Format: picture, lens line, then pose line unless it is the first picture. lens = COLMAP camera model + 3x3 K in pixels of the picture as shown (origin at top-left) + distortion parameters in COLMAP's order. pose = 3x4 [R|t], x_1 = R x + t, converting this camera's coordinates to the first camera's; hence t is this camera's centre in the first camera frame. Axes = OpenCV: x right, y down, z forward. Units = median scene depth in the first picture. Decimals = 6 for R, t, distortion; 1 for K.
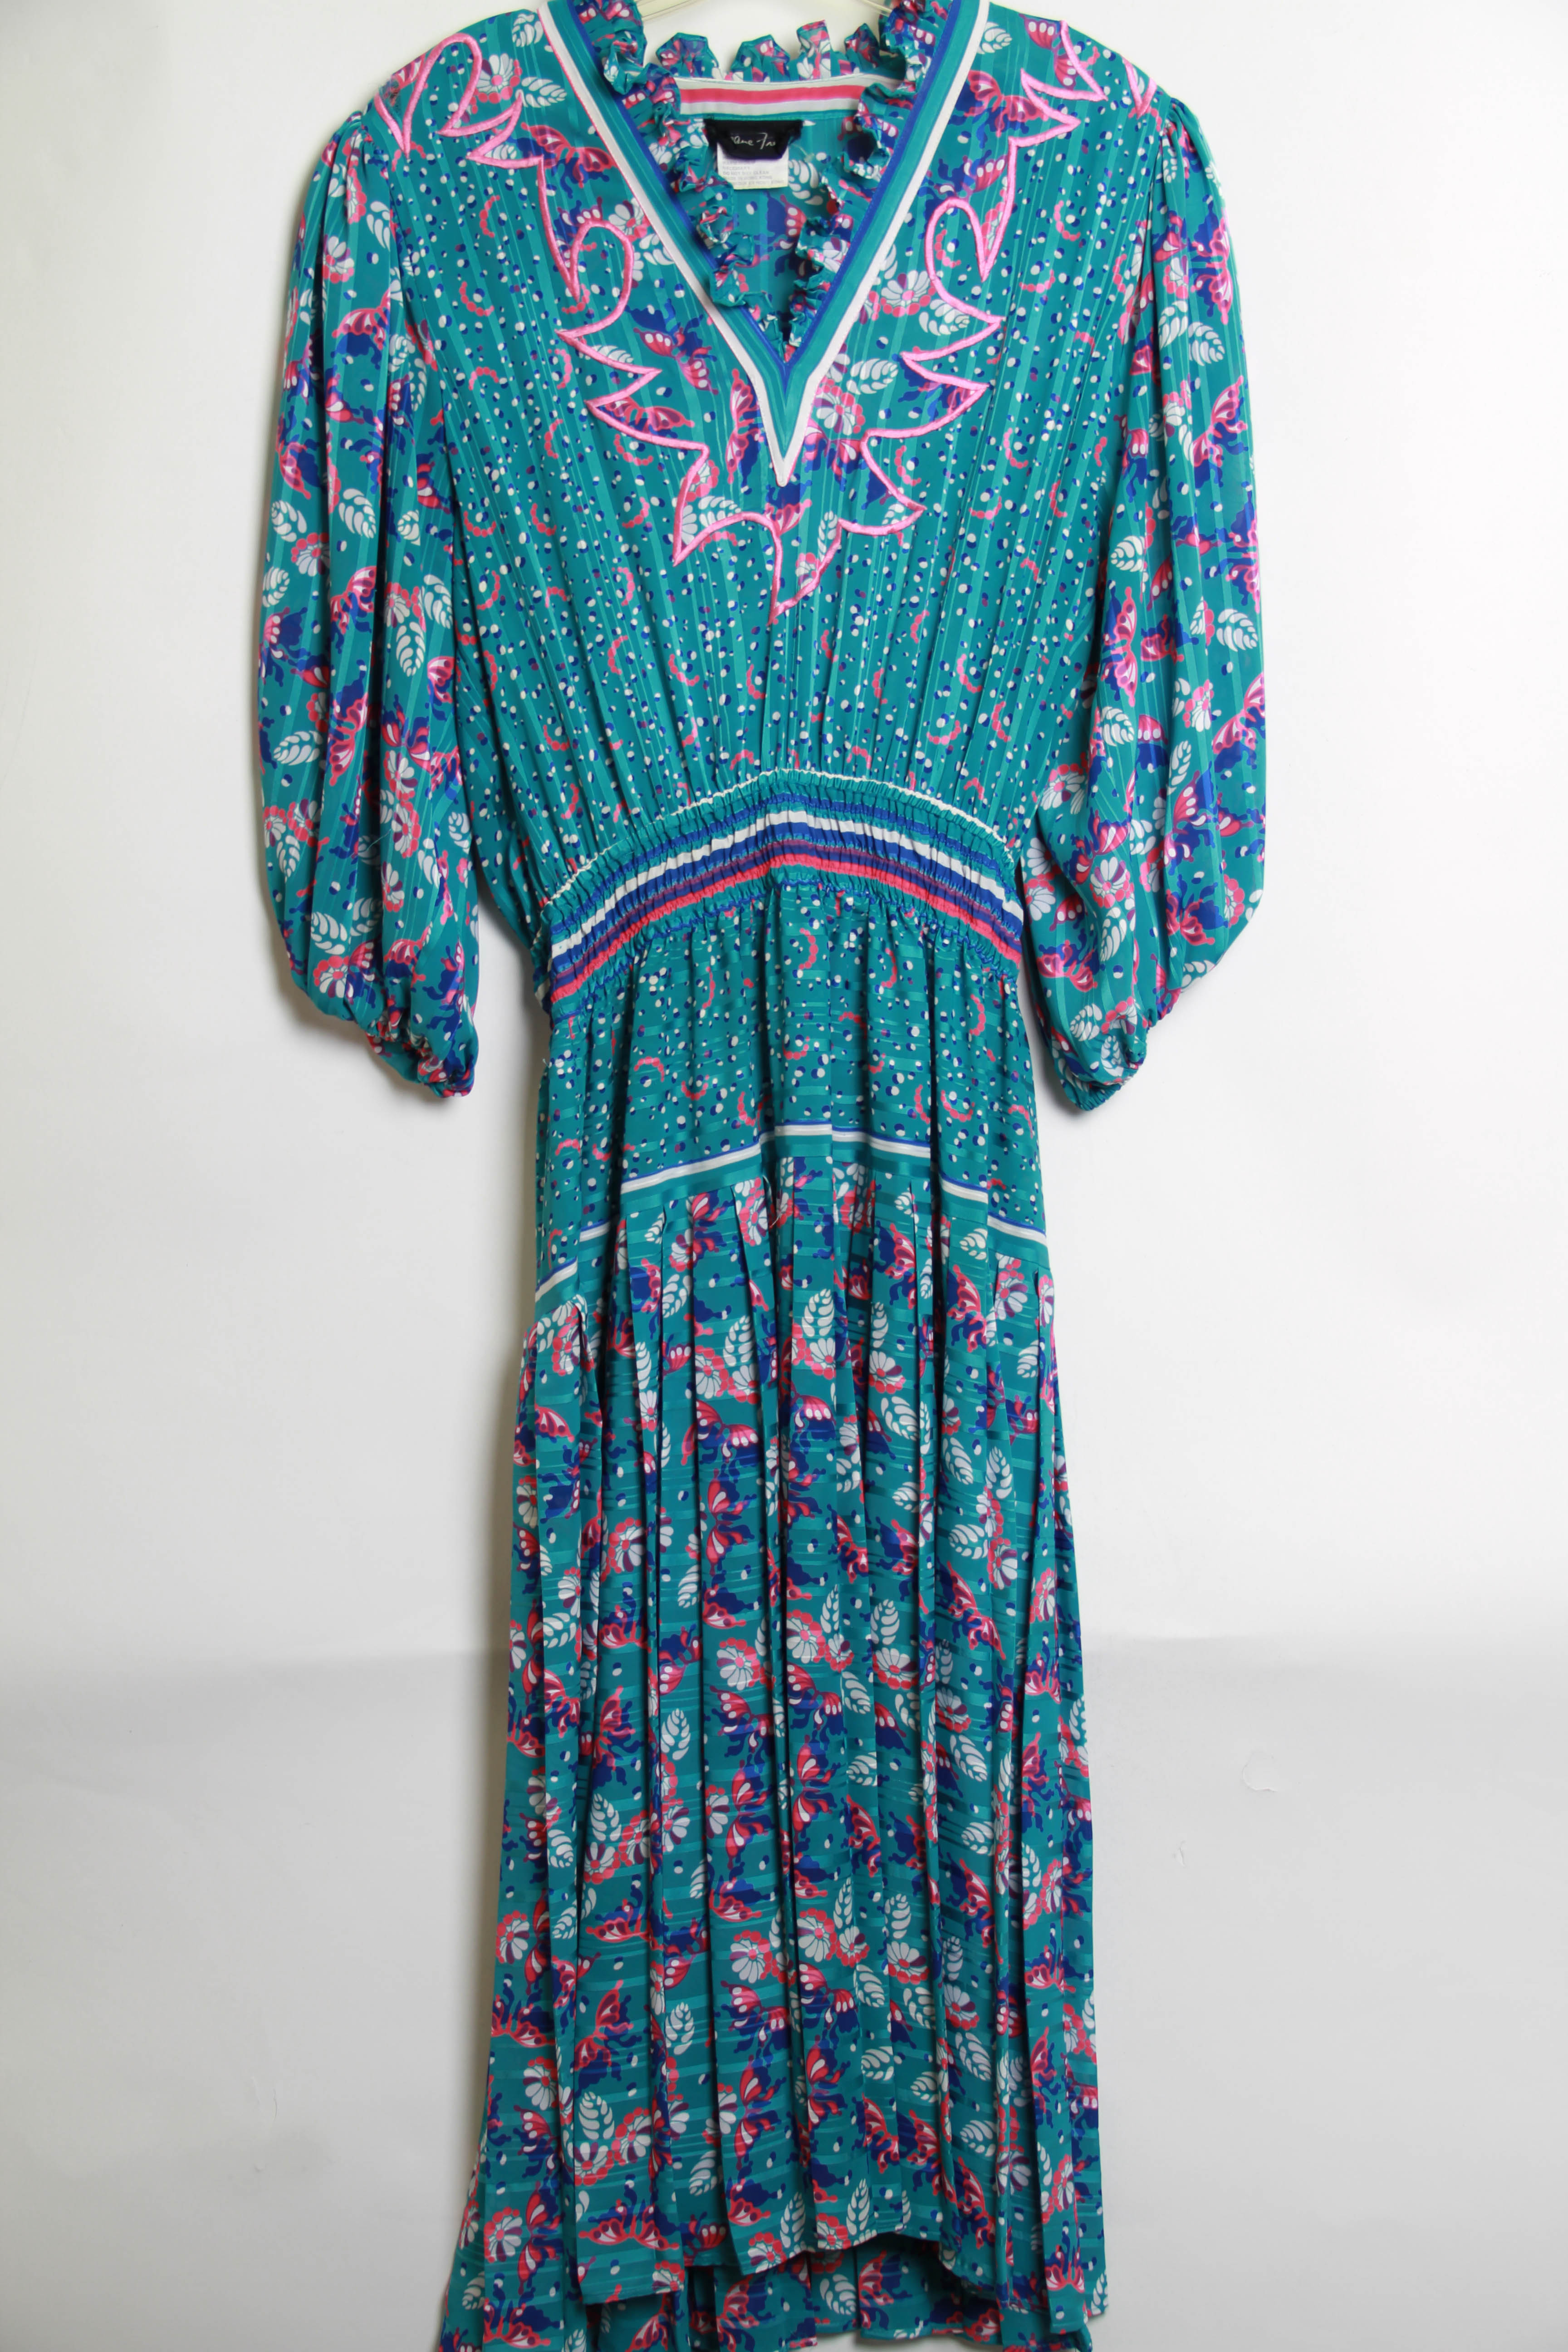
lens RADIAL K [[3163.5, 0, 789.1], [0, 3163.5, 1176.7], [0, 0, 1]] dist [-0.019837, 0.000000]
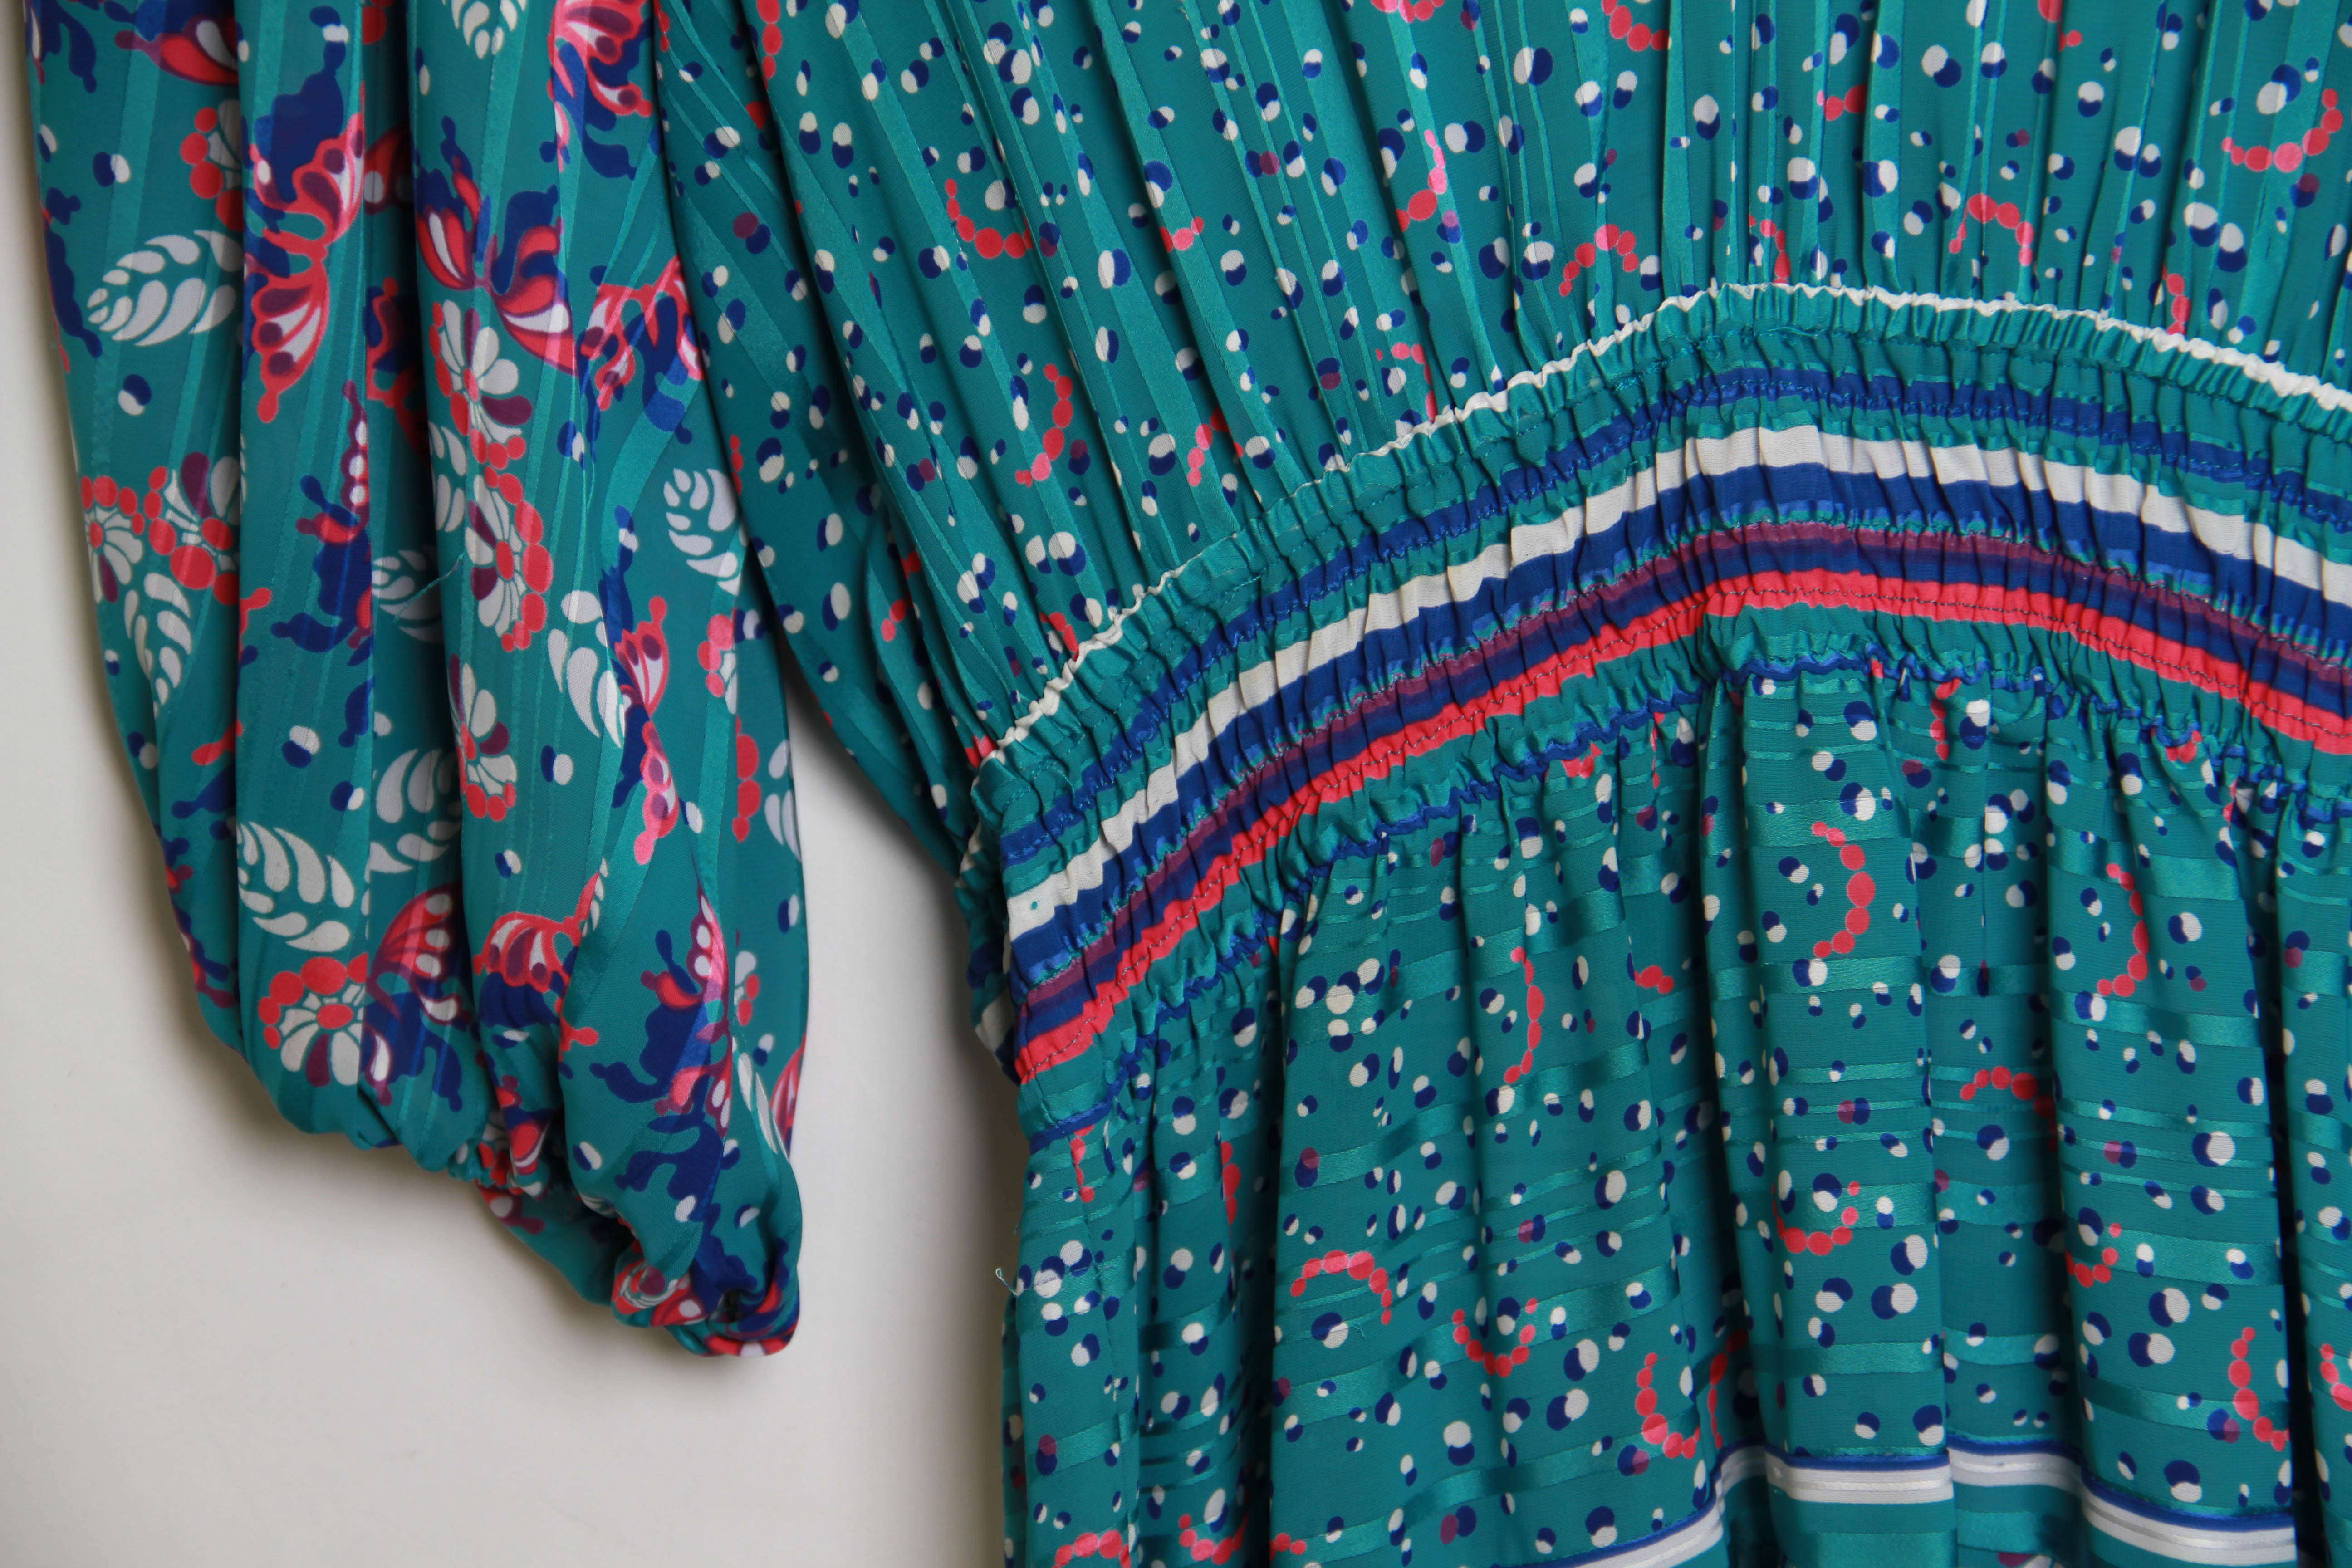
lens RADIAL K [[6653.9, 0, 1173.8], [0, 6653.9, 786.5], [0, 0, 1]] dist [0.411879, 0.000000]
pose [[0.990297, -0.040713, -0.132871, 0.027623], [0.048273, 0.997364, 0.054176, -0.118134], [0.130315, -0.060065, 0.989652, 0.360161]]
